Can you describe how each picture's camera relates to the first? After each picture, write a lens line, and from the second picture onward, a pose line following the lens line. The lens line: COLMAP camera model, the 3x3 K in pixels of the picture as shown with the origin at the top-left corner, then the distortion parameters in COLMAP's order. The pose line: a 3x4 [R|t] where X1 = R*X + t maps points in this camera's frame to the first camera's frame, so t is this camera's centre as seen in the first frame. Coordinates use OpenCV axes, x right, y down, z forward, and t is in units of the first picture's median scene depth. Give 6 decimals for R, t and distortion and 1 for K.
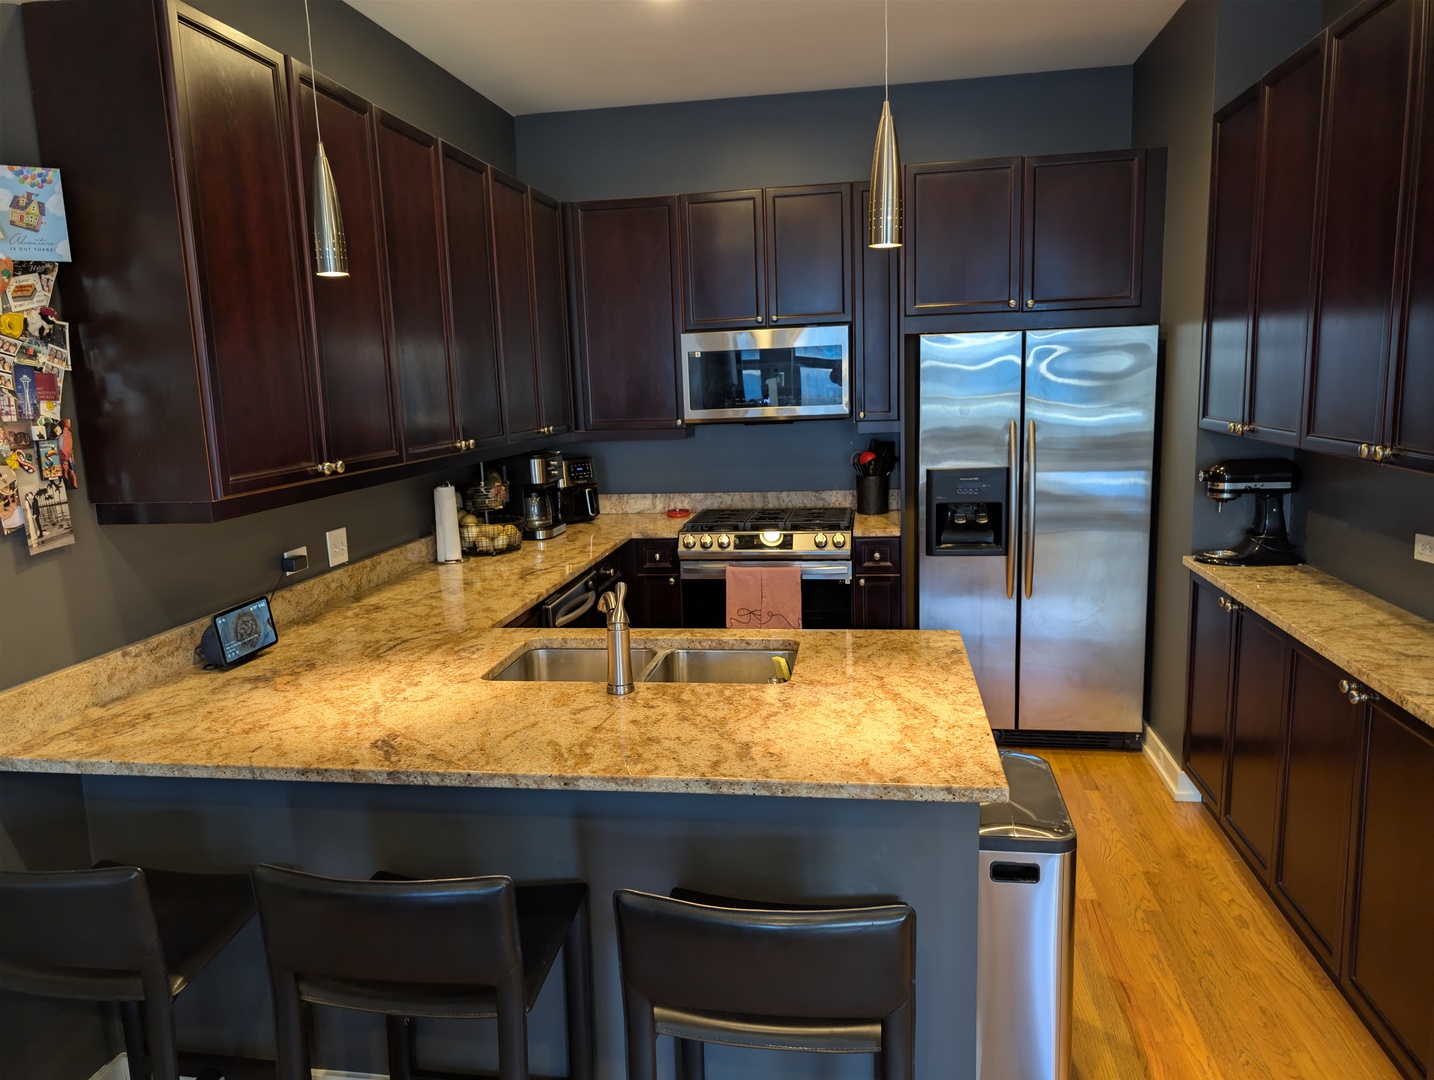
lens RADIAL K [[1004.0, 0, 717.5], [0, 1004.0, 545.8], [0, 0, 1]] dist [-0.008628, -0.001088]
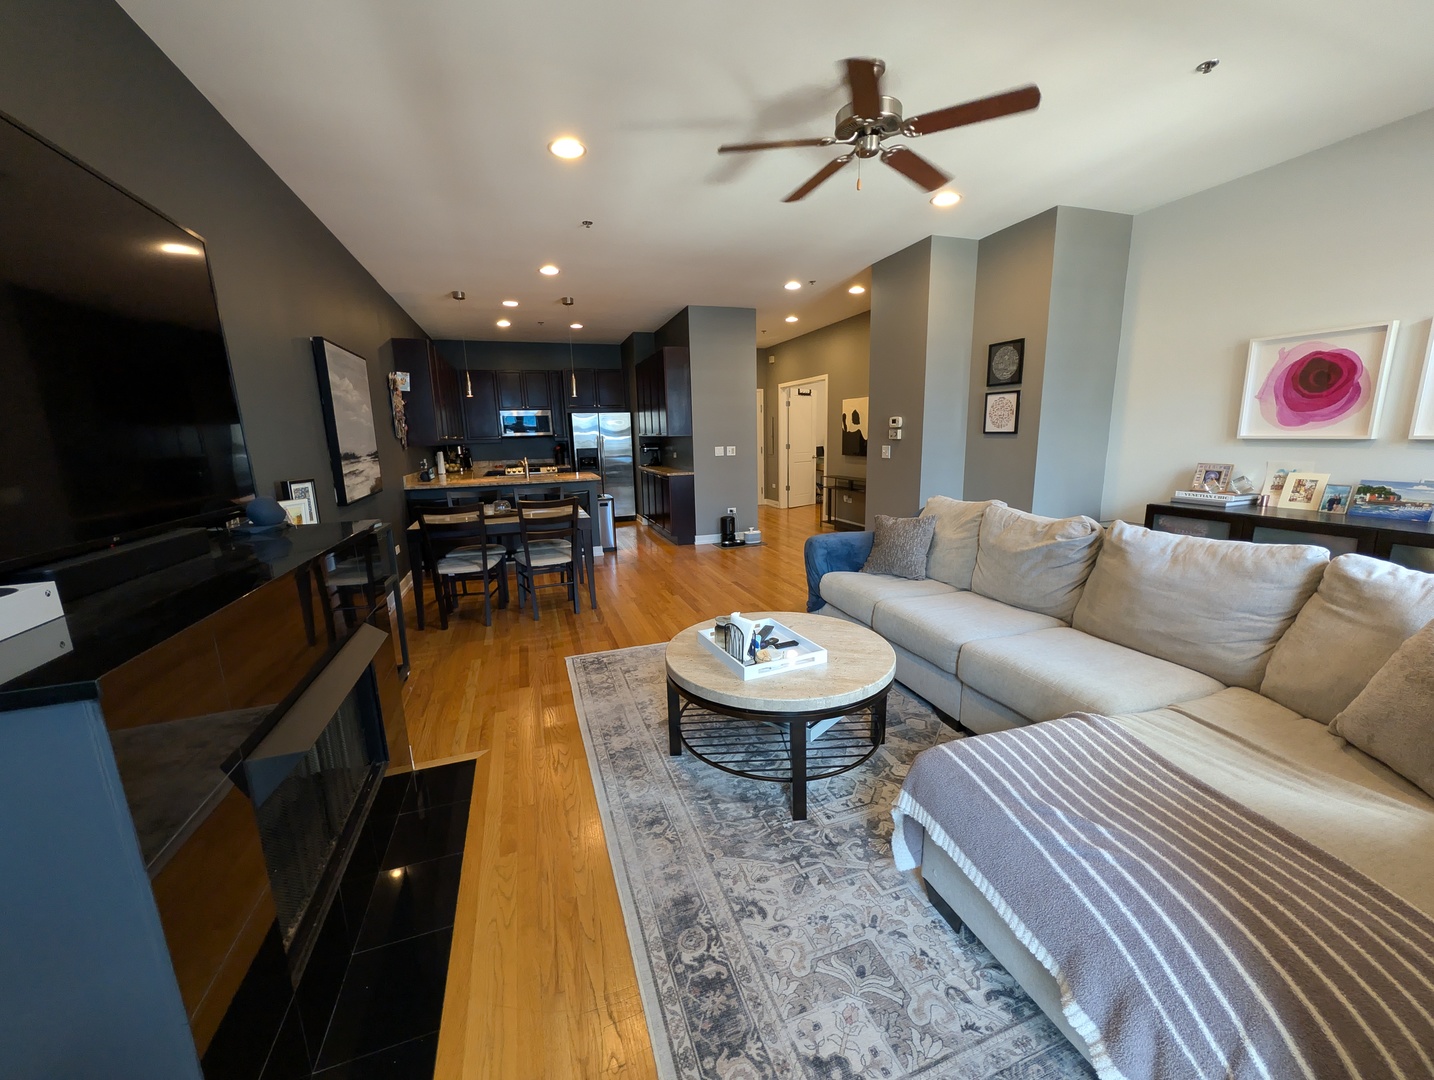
lens RADIAL K [[556.1, 0, 729.5], [0, 556.1, 543.6], [0, 0, 1]] dist [0.001161, -0.000145]
pose [[0.872646, -0.081962, 0.481427, -0.330524], [0.077272, 0.996571, 0.029599, 0.265057], [-0.482202, 0.011372, 0.875986, -1.126050]]
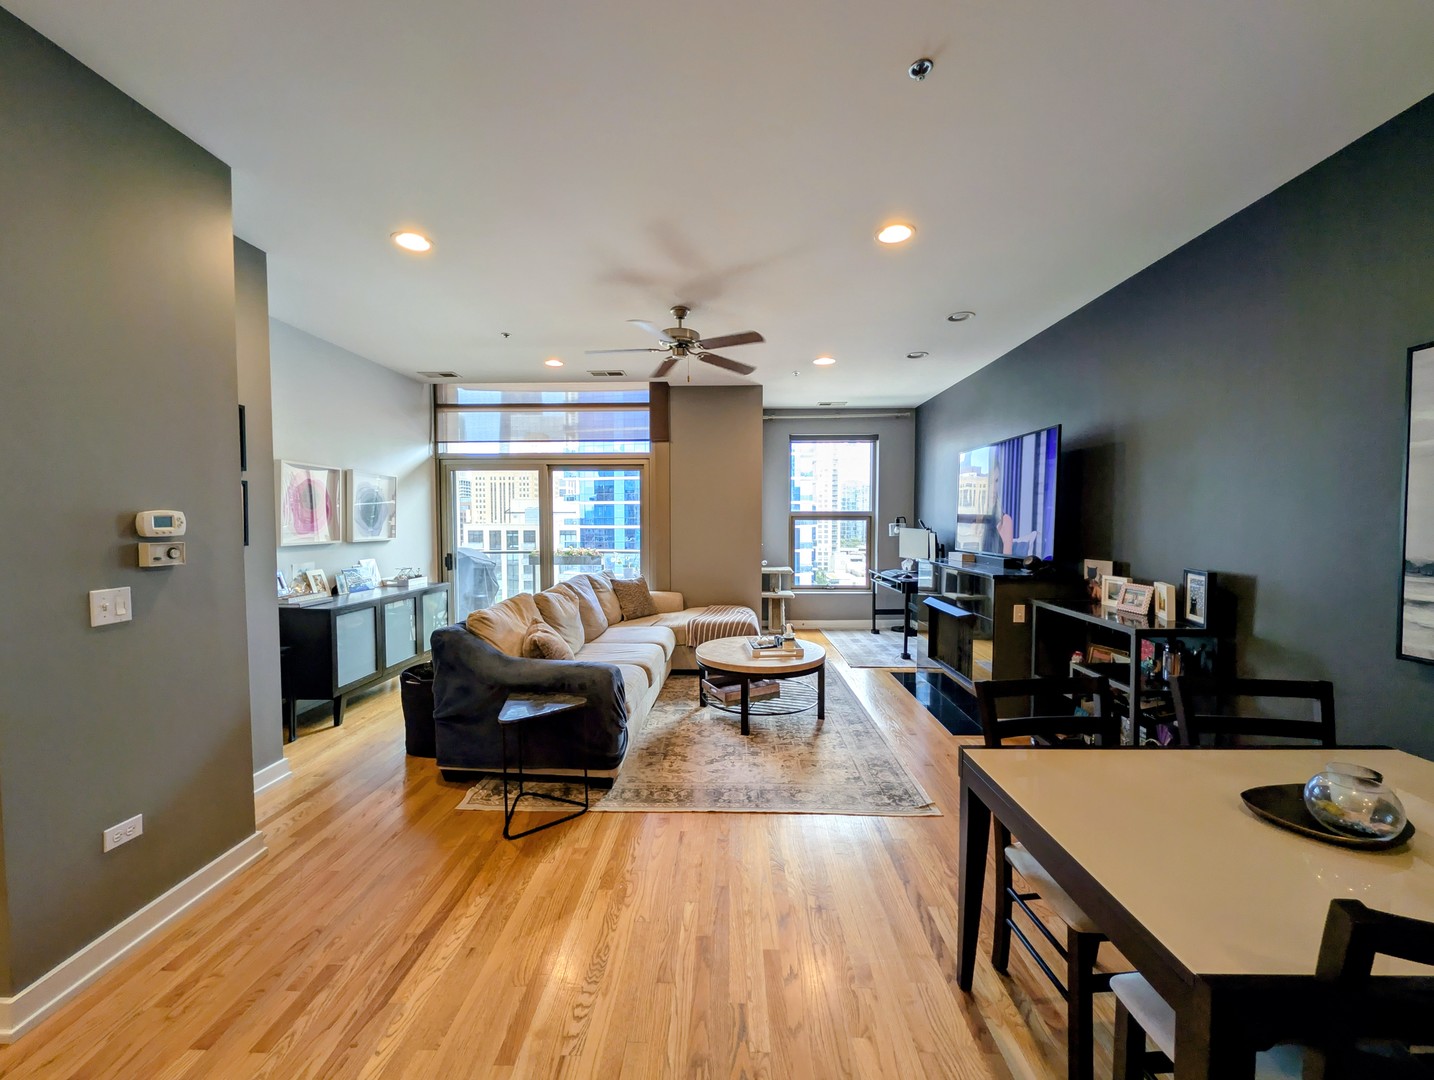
lens RADIAL K [[556.1, 0, 716.3], [0, 556.1, 539.7], [0, 0, 1]] dist [0.001161, -0.000145]
pose [[-0.991163, 0.038547, -0.126922, 0.736114], [0.011241, 0.977812, 0.209183, -0.318302], [0.132170, 0.205907, -0.969605, 1.808394]]
